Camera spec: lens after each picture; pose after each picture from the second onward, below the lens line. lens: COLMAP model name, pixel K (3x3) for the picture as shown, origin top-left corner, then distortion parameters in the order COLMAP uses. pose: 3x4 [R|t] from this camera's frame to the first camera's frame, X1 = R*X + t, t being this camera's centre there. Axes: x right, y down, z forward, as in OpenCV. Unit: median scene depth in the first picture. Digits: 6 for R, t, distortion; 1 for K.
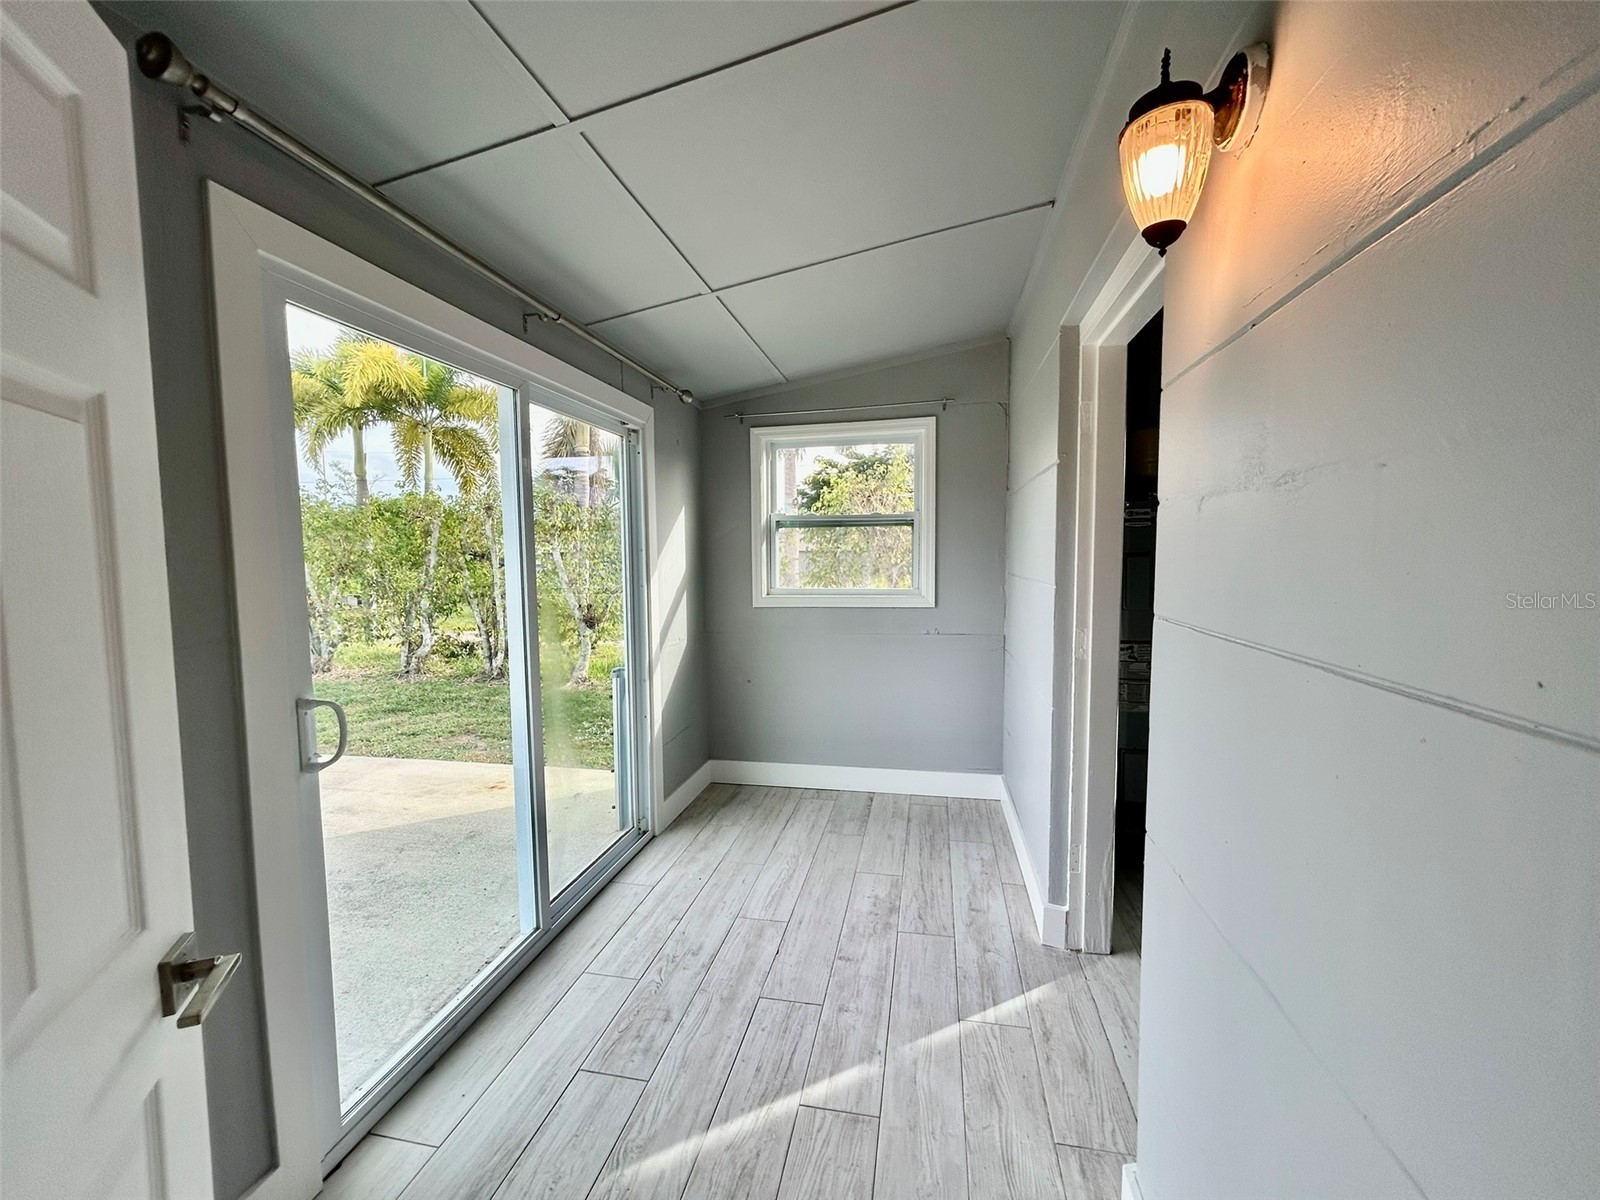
lens RADIAL K [[645.1, 0, 798.4], [0, 645.1, 596.3], [0, 0, 1]] dist [0.002963, -0.000039]
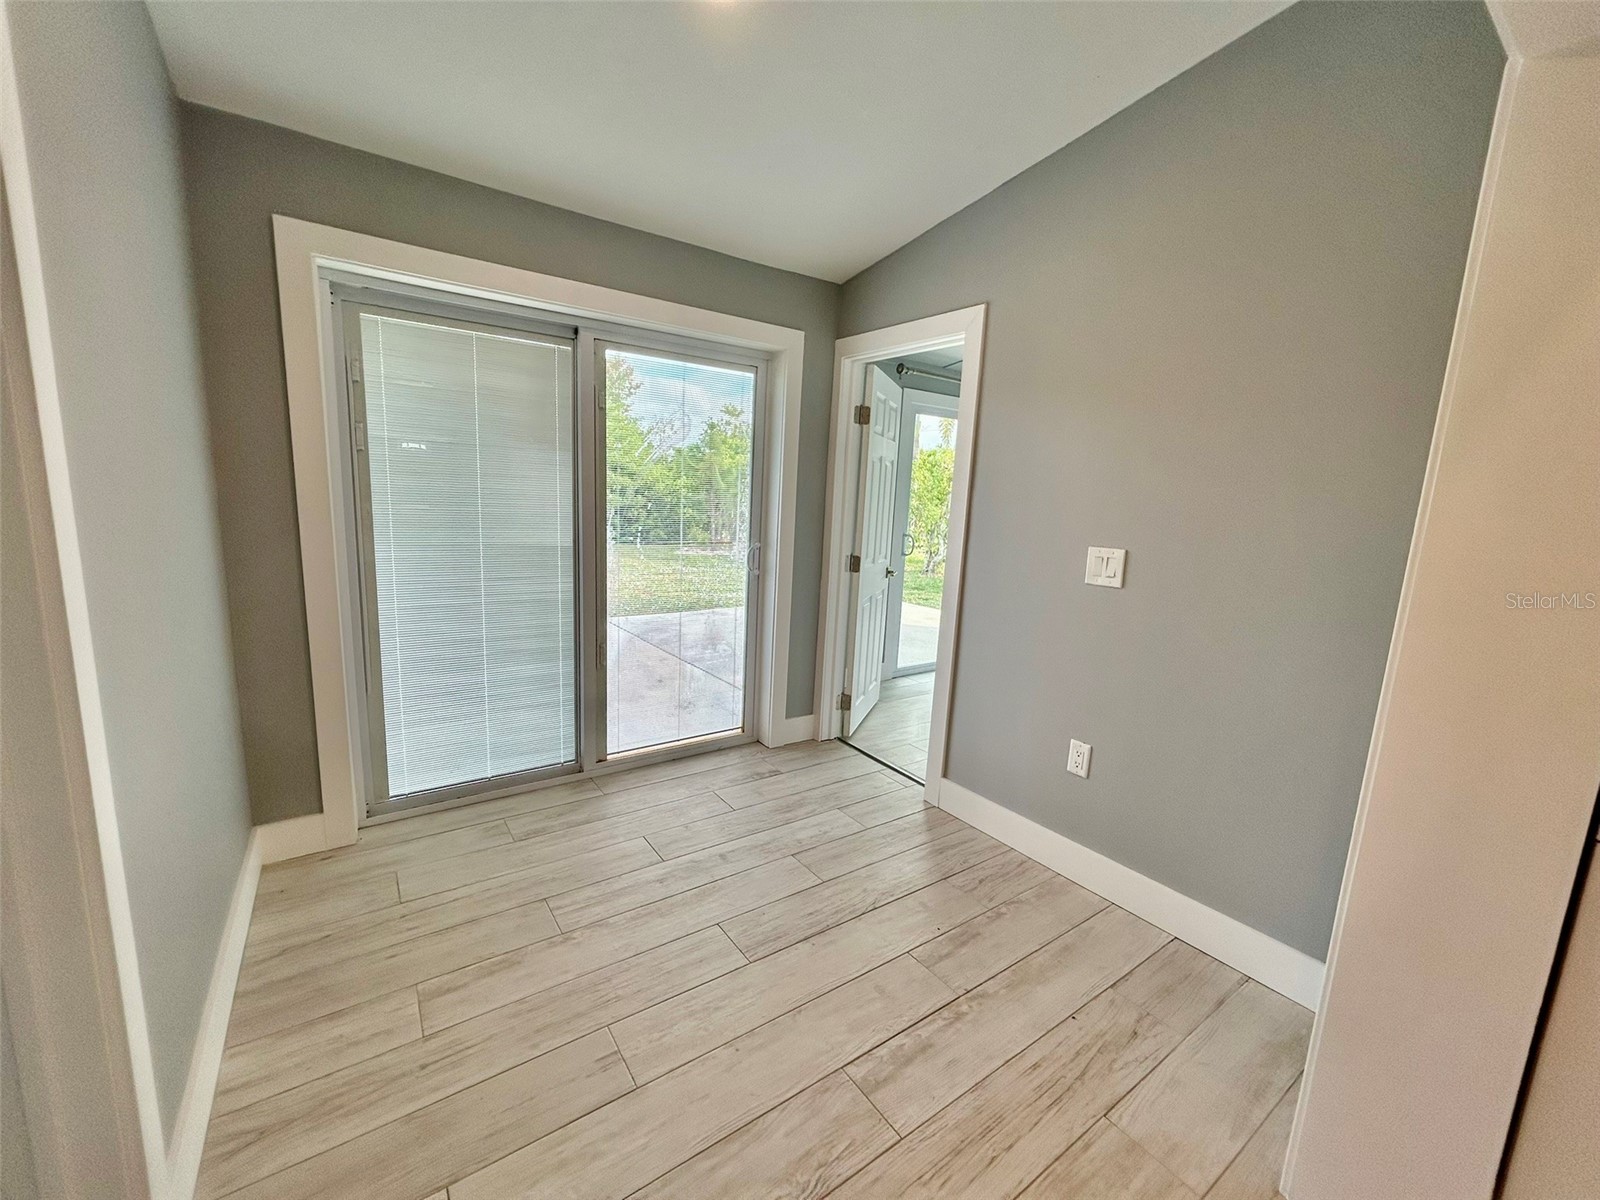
lens RADIAL K [[645.1, 0, 800.5], [0, 645.1, 590.1], [0, 0, 1]] dist [0.002963, -0.000039]
pose [[0.731051, 0.151871, -0.665207, 0.190235], [-0.103960, 0.988324, 0.111390, 0.023566], [0.674356, -0.012276, 0.738304, -0.316726]]
